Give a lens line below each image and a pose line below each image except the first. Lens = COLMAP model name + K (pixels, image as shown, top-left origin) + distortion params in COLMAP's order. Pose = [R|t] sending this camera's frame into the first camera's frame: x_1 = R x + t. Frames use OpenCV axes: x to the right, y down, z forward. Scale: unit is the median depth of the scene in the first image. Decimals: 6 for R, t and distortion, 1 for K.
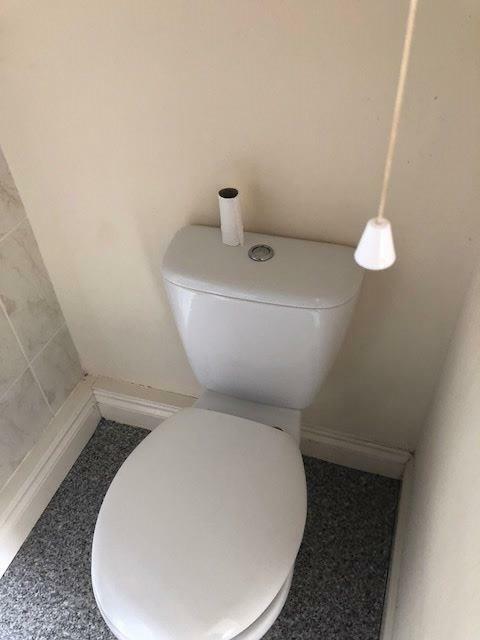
lens RADIAL K [[518.3, 0, 240.0], [0, 518.3, 320.0], [0, 0, 1]] dist [0.002652, -0.005289]
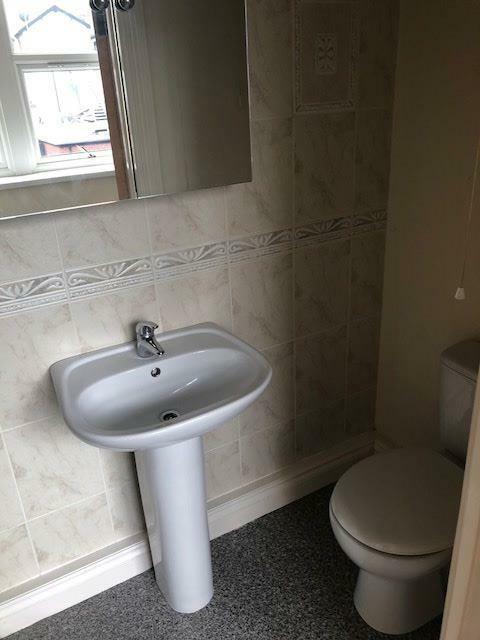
lens RADIAL K [[518.3, 0, 240.0], [0, 518.3, 320.0], [0, 0, 1]] dist [0.002652, -0.005289]
pose [[0.744454, 0.275764, -0.608065, 0.276398], [-0.436993, 0.889805, -0.131473, 0.243280], [0.504803, 0.363595, 0.782925, -0.539084]]
